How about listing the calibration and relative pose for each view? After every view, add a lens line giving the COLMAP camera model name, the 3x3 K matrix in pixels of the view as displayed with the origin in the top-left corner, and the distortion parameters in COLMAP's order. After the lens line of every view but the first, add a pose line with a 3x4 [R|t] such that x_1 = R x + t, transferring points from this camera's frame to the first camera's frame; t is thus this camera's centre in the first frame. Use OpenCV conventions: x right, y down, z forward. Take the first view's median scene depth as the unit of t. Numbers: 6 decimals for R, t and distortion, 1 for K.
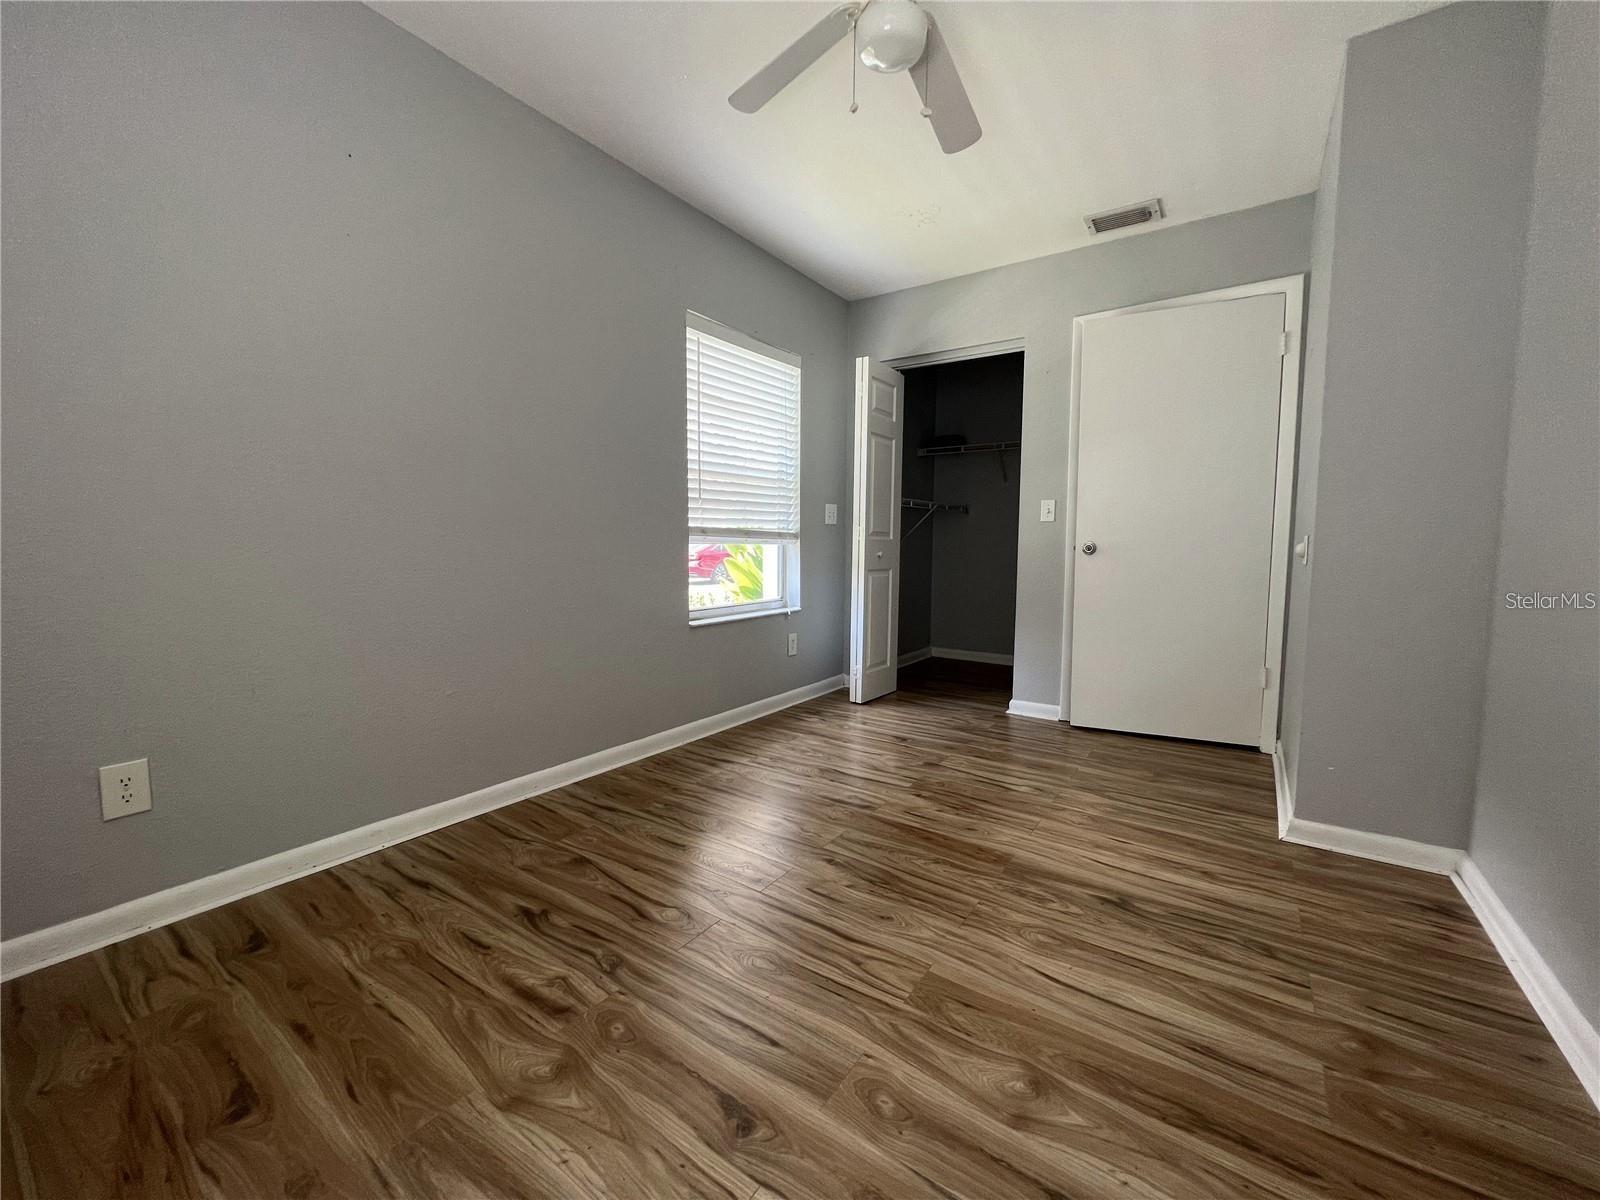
lens RADIAL K [[643.7, 0, 799.1], [0, 643.7, 594.0], [0, 0, 1]] dist [0.000405, -0.000209]
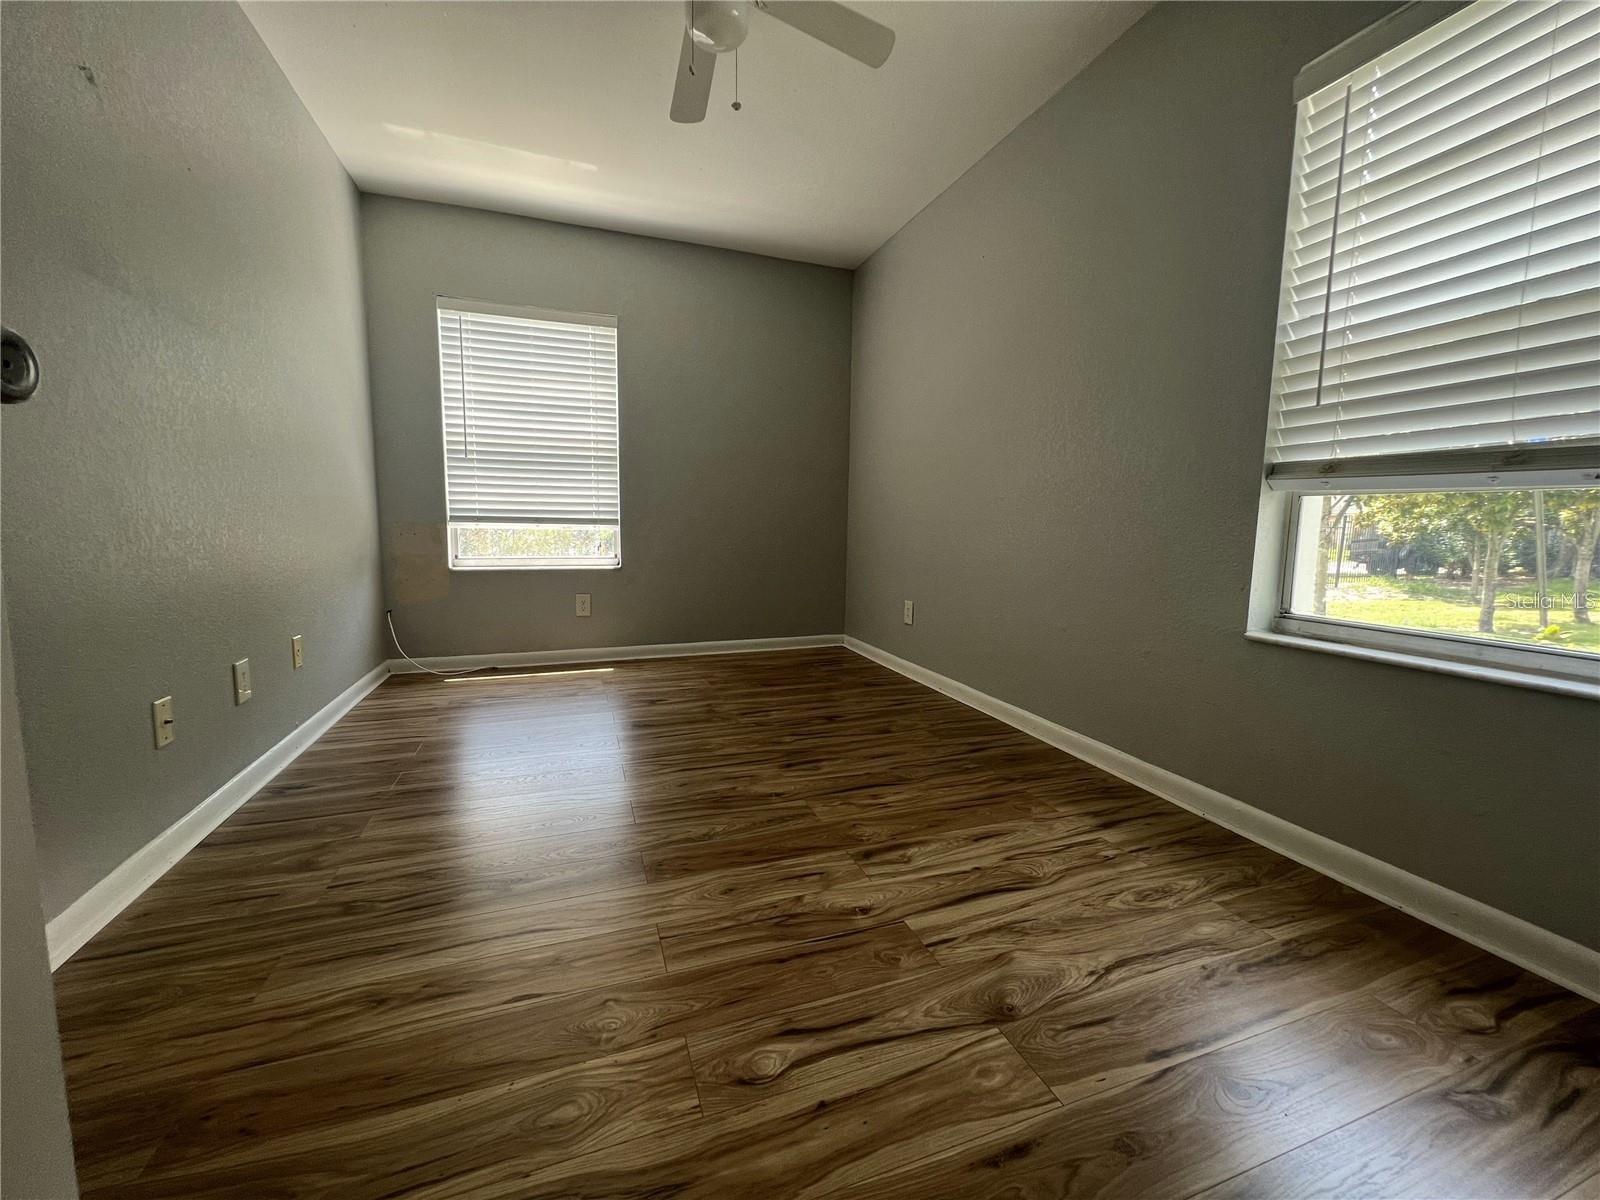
lens RADIAL K [[643.7, 0, 808.1], [0, 643.7, 609.1], [0, 0, 1]] dist [0.000405, -0.000209]
pose [[-0.574005, 0.093562, -0.813489, 0.700303], [-0.085632, 0.981145, 0.173267, -0.055193], [0.814362, 0.169117, -0.555170, 1.304835]]
